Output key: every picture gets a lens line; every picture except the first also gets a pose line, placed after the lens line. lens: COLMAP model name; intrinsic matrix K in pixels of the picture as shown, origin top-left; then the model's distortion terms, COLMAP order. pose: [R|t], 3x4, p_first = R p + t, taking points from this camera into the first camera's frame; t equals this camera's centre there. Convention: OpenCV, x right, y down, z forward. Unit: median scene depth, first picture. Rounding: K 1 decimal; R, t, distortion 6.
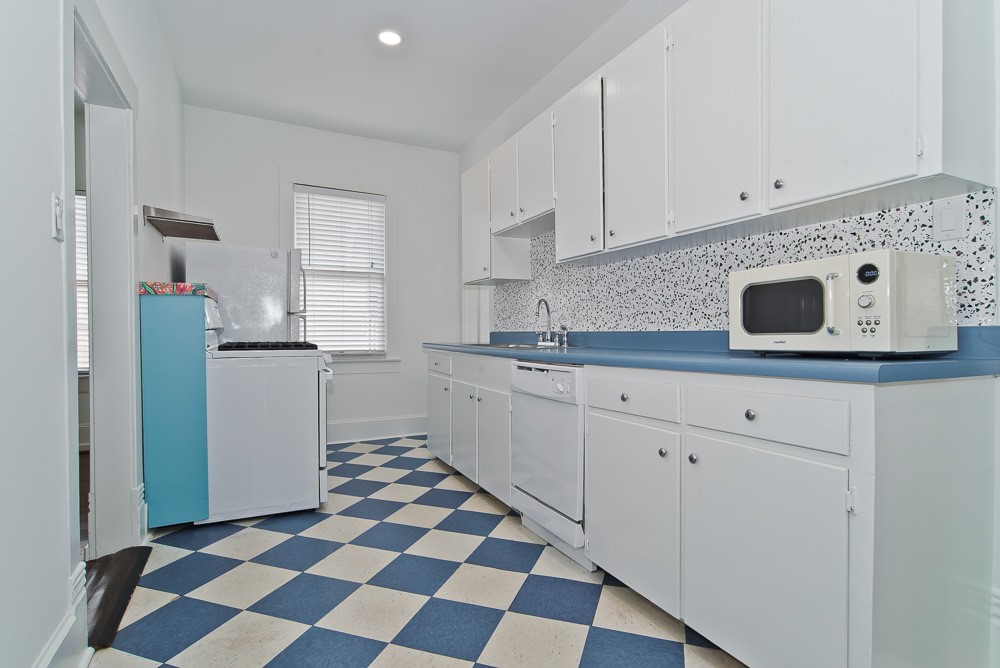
lens RADIAL K [[497.3, 0, 499.9], [0, 497.3, 334.0], [0, 0, 1]] dist [0.007031, 0.002765]
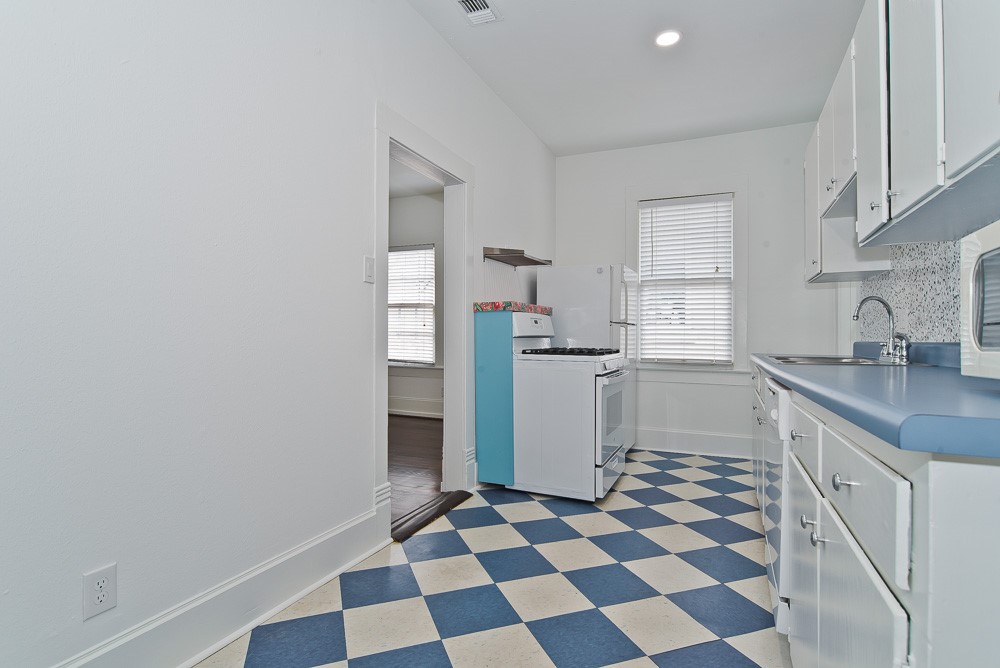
lens RADIAL K [[497.3, 0, 503.1], [0, 497.3, 335.2], [0, 0, 1]] dist [0.007031, 0.002765]
pose [[0.640729, 0.000928, -0.767766, 0.392647], [-0.012208, 0.999885, -0.008979, -0.001939], [0.767670, 0.015126, 0.640667, 0.168547]]
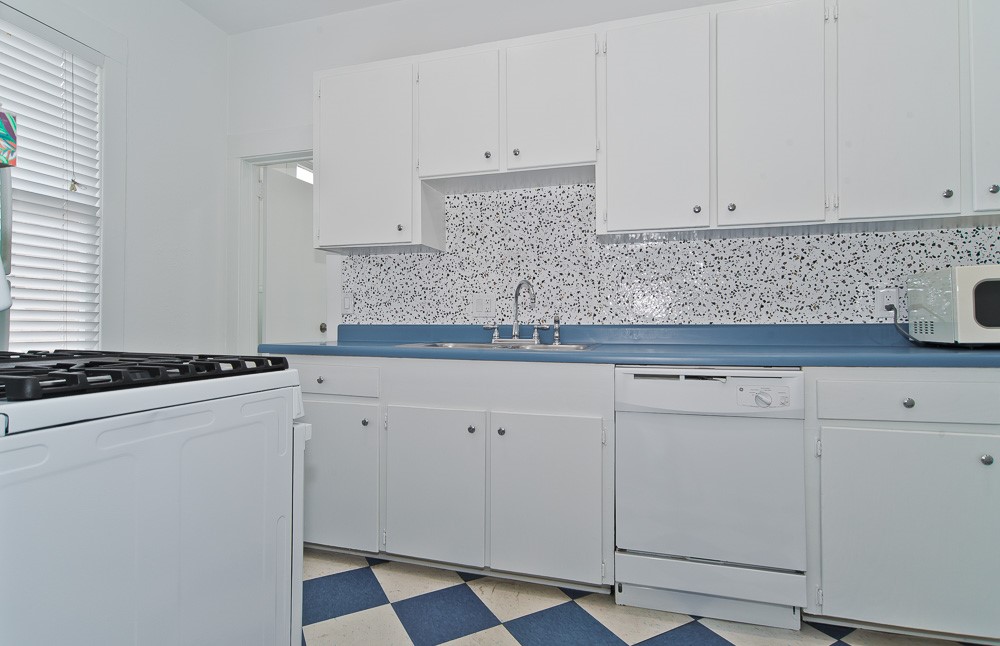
lens RADIAL K [[491.6, 0, 495.1], [0, 491.6, 317.3], [0, 0, 1]] dist [-0.002661, 0.002312]
pose [[0.675008, 0.013781, 0.737682, -0.628561], [0.001404, 0.999800, -0.019963, -0.001754], [-0.737809, 0.014511, 0.674853, 0.716931]]
